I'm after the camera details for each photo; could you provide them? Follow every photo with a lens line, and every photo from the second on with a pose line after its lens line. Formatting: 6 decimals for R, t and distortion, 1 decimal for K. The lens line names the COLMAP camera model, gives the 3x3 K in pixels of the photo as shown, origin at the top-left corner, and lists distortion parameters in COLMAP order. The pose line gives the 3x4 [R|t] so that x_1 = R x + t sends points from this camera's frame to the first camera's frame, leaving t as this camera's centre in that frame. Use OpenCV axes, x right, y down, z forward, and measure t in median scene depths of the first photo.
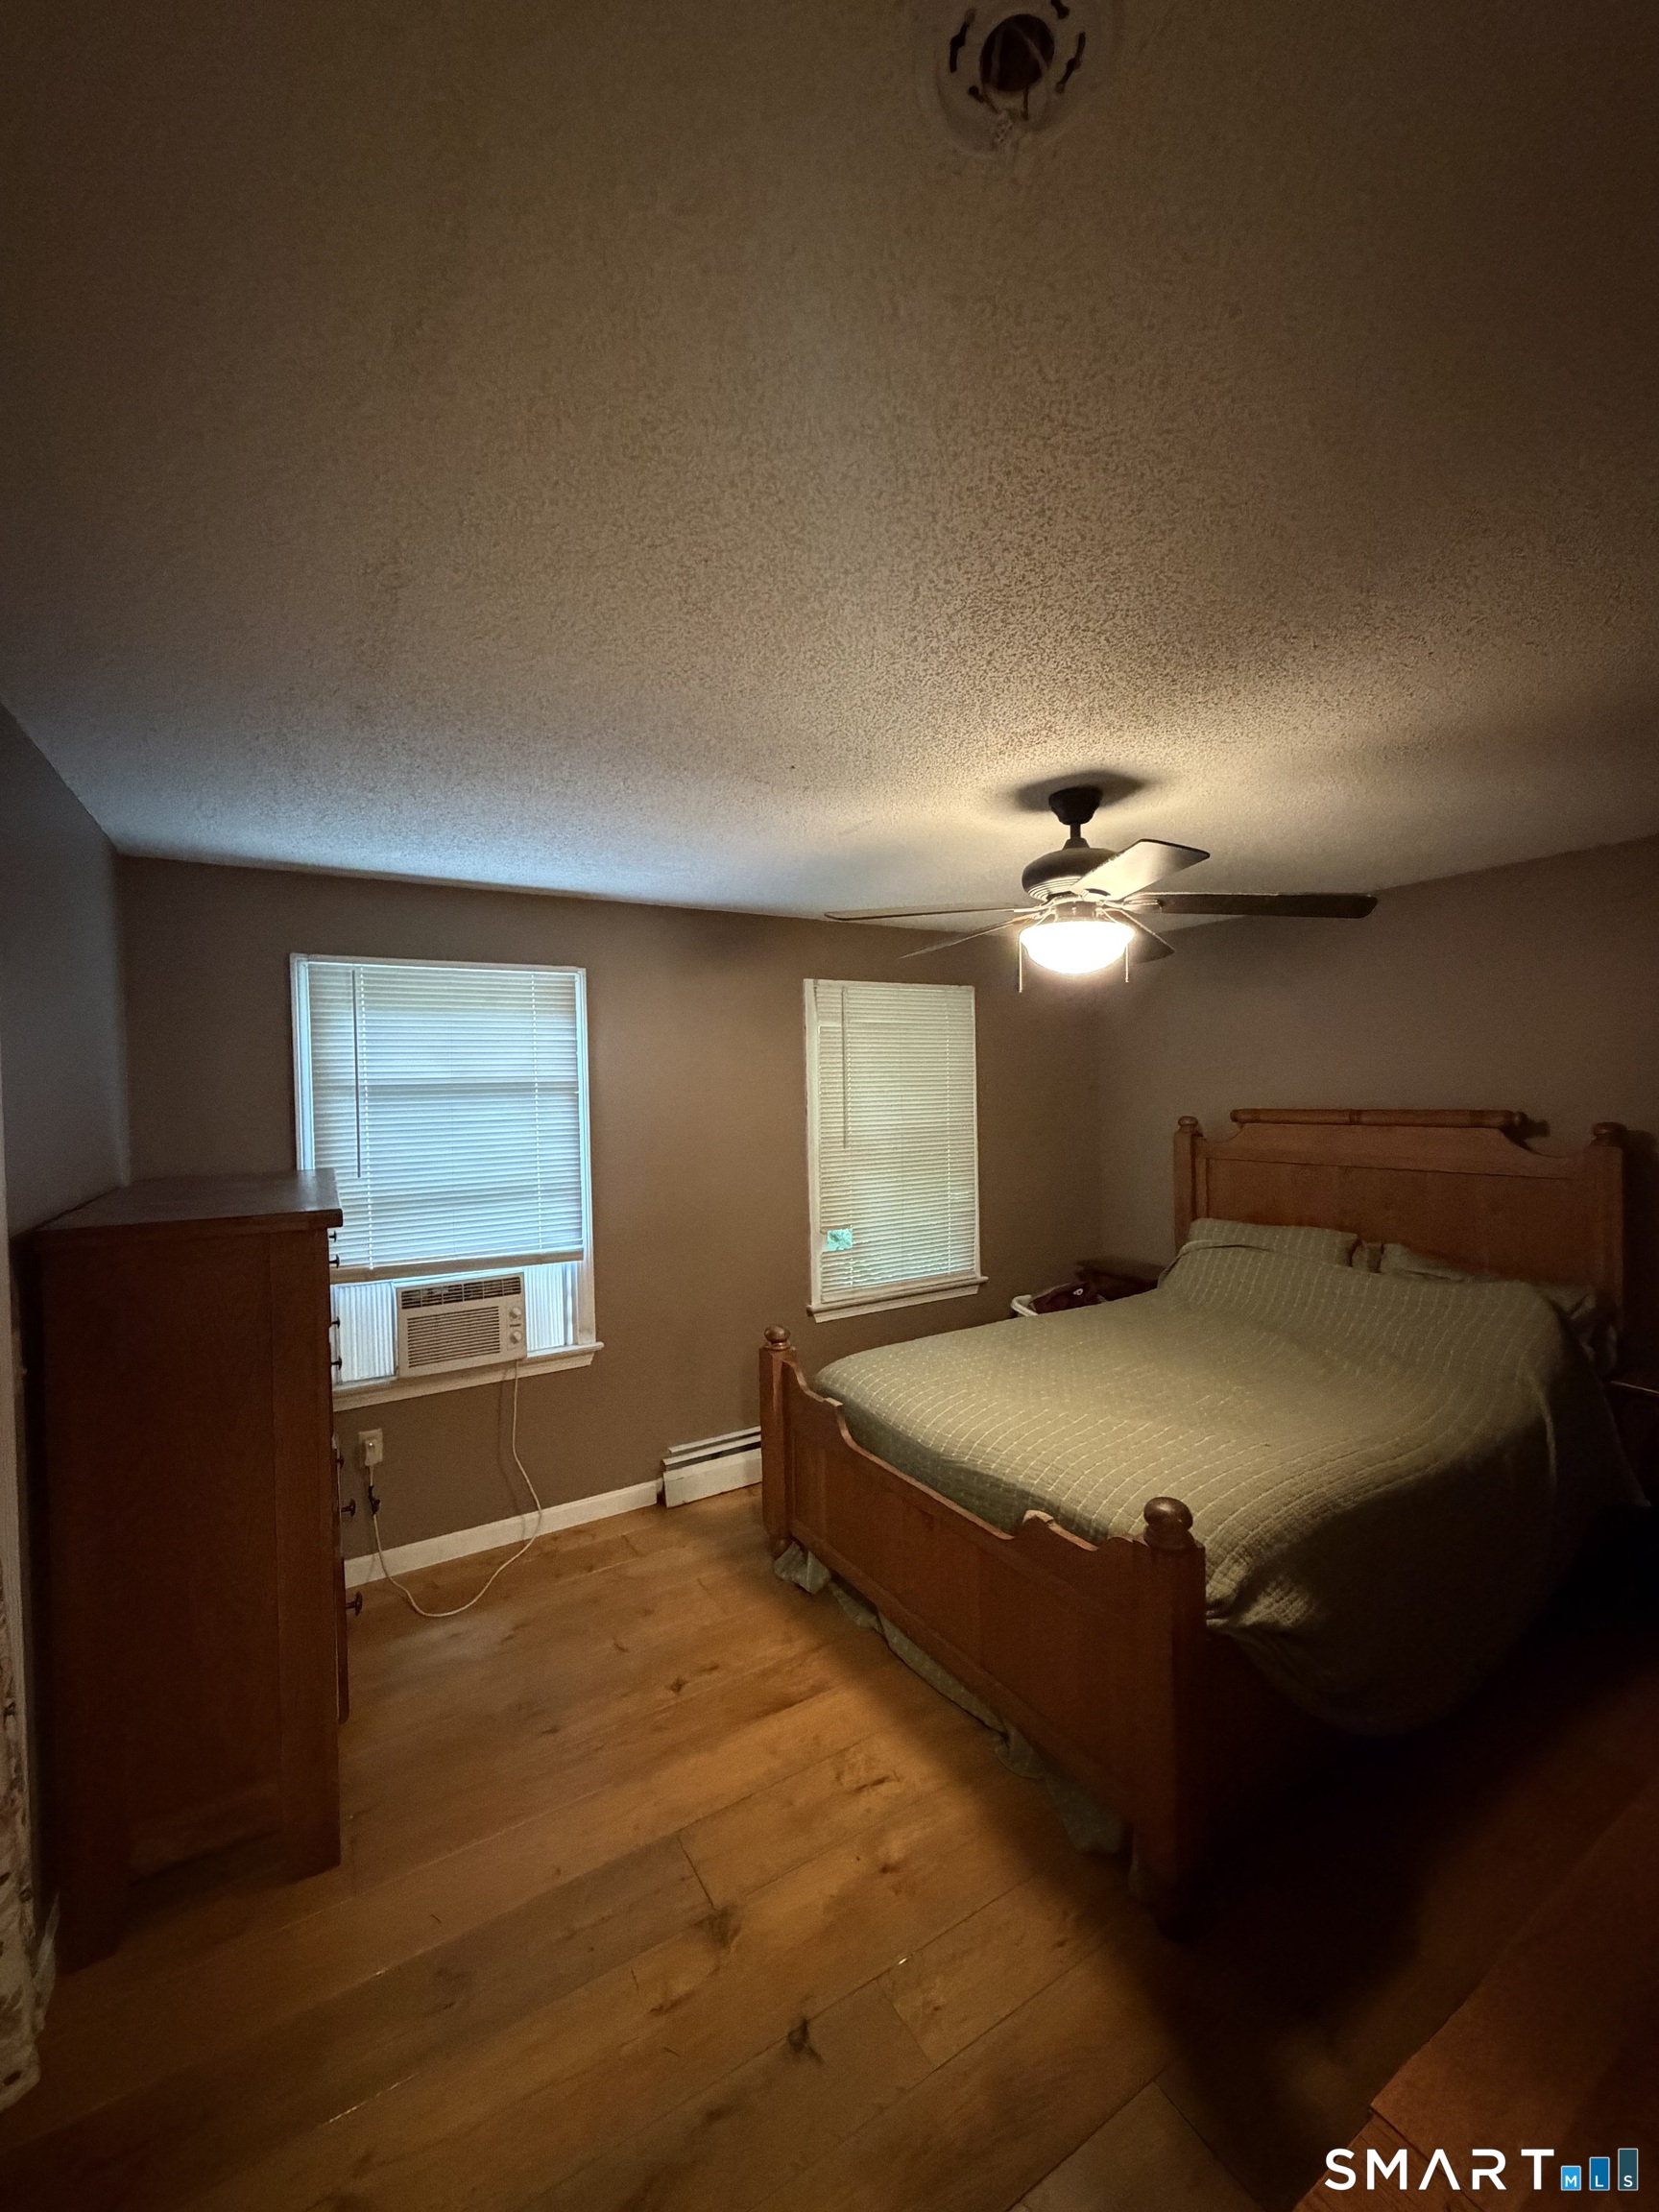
lens RADIAL K [[883.8, 0, 829.7], [0, 883.8, 1103.7], [0, 0, 1]] dist [0.000007, -0.000253]
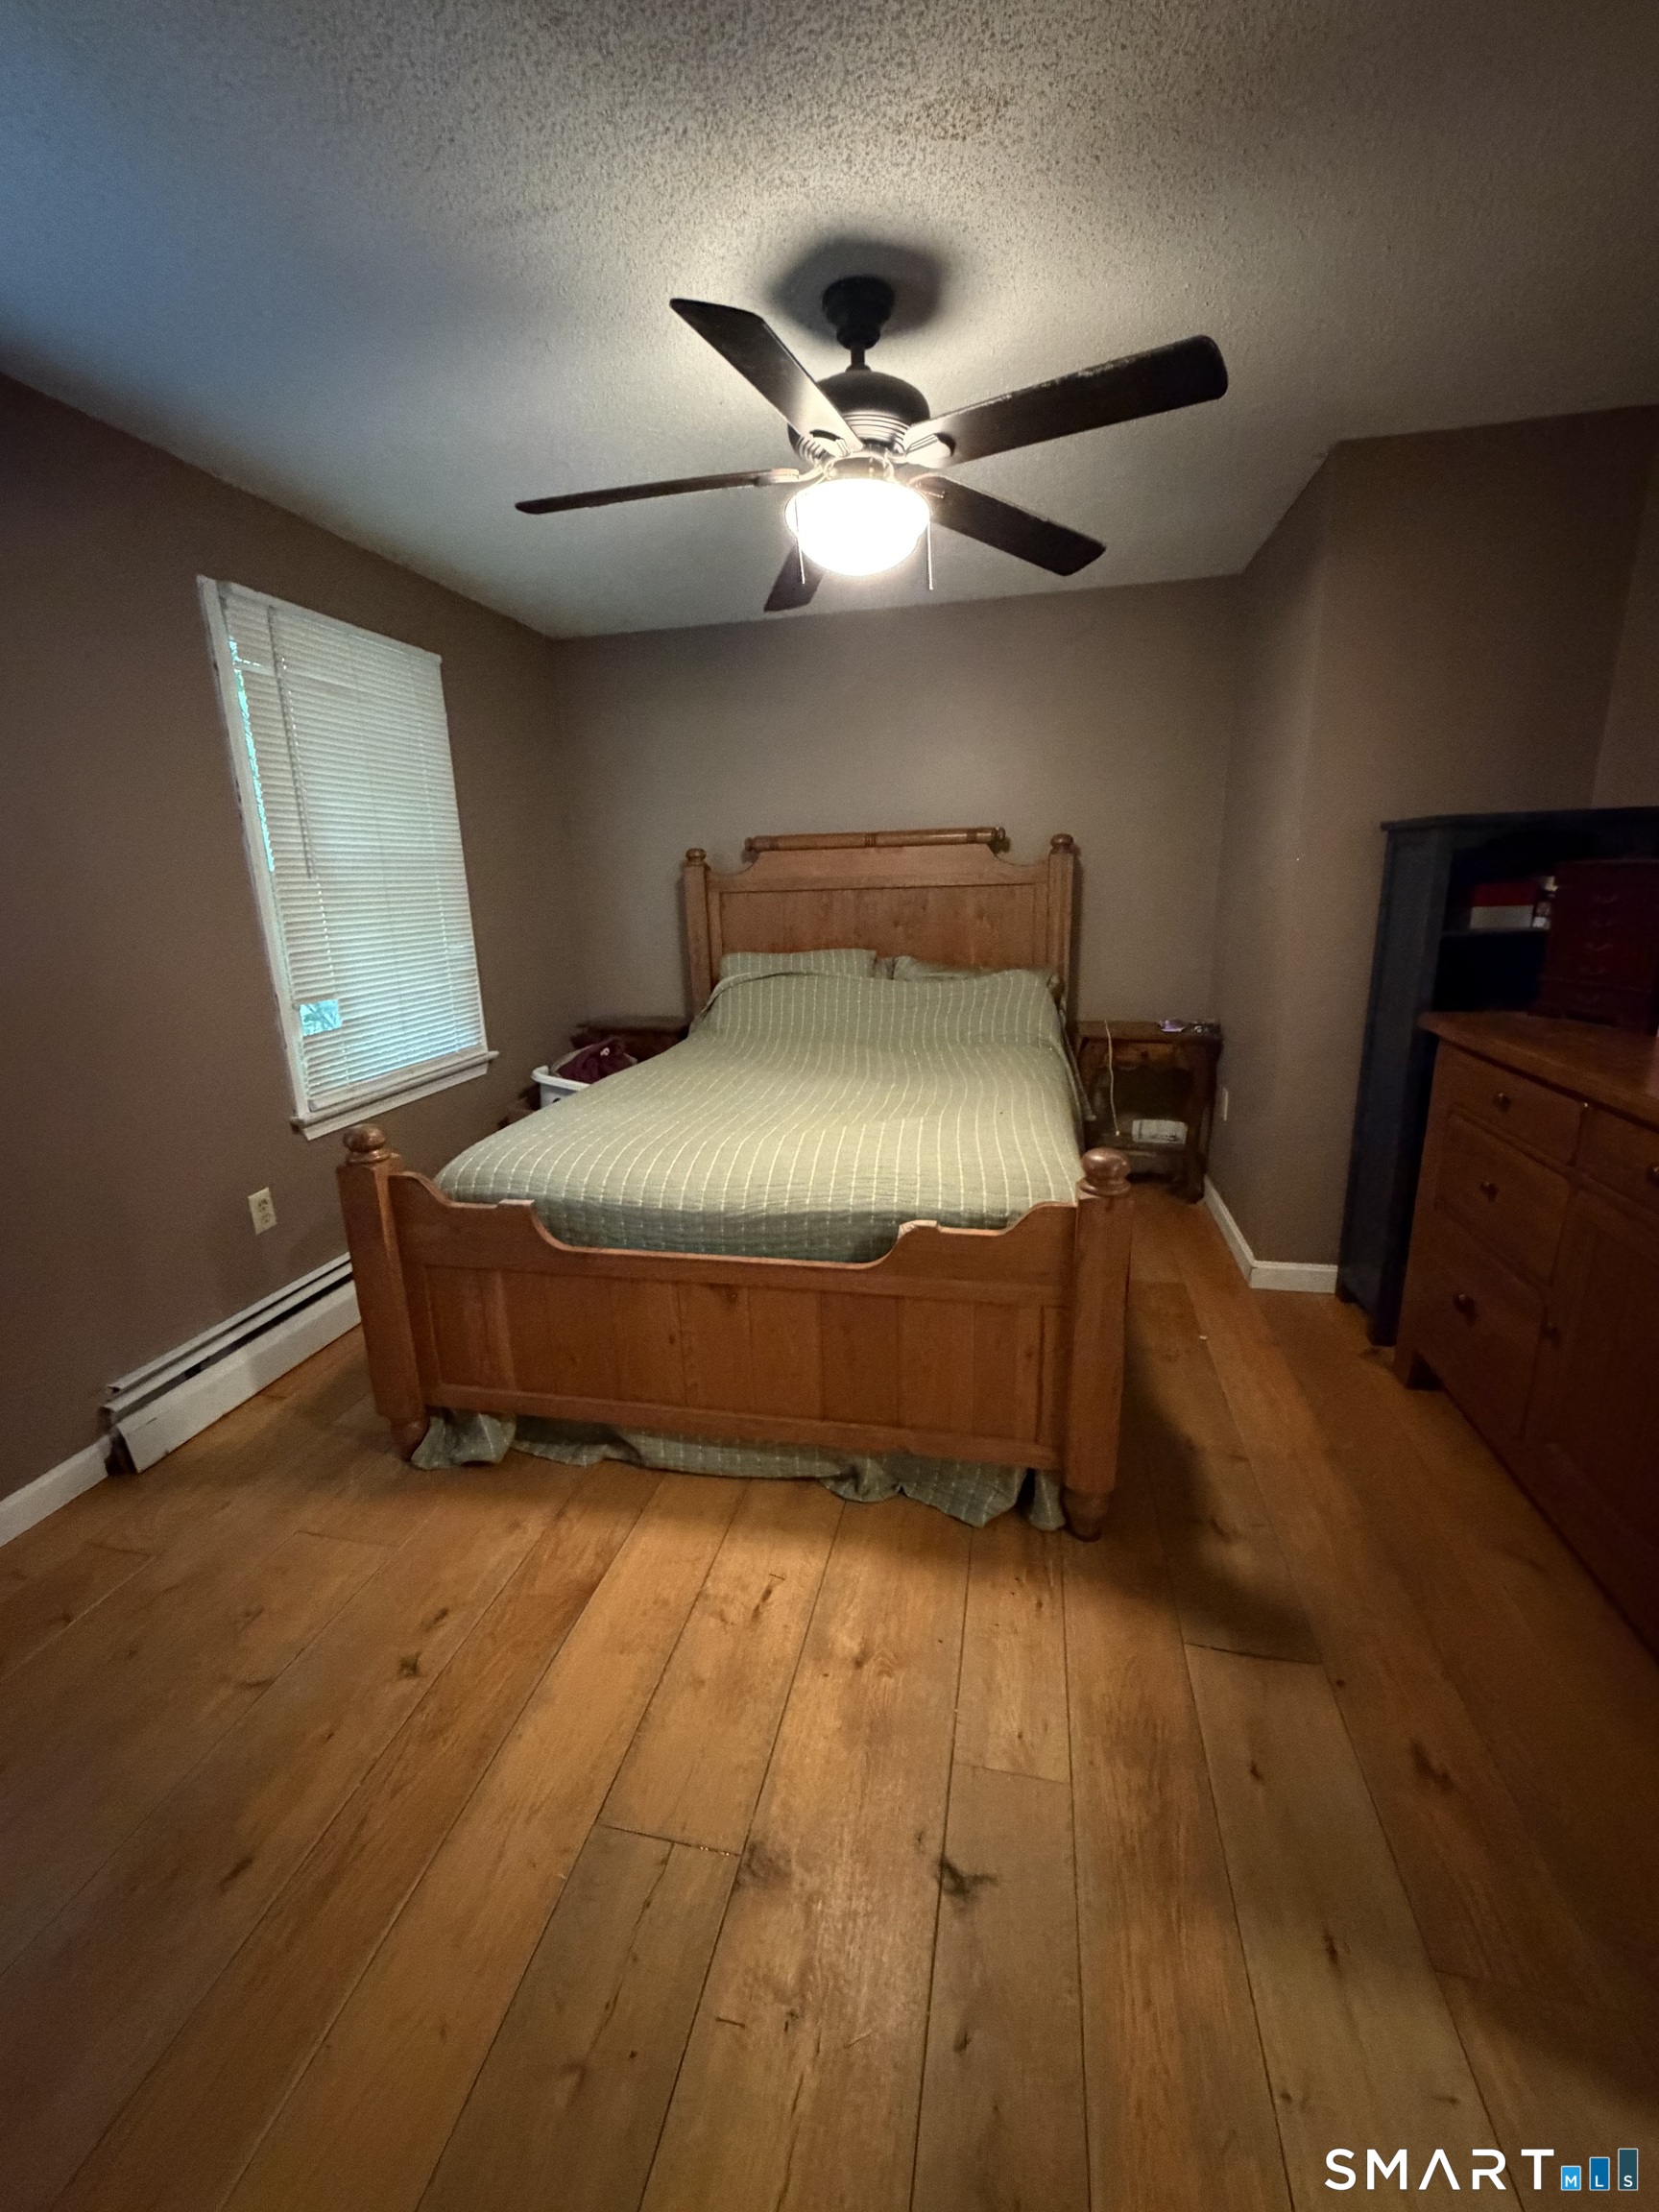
lens RADIAL K [[883.8, 0, 829.7], [0, 883.8, 1103.7], [0, 0, 1]] dist [0.000007, -0.000253]
pose [[0.685982, -0.176732, 0.705829, -0.271308], [0.023419, 0.974914, 0.221348, 0.099521], [-0.727241, -0.135311, 0.672912, 0.318561]]
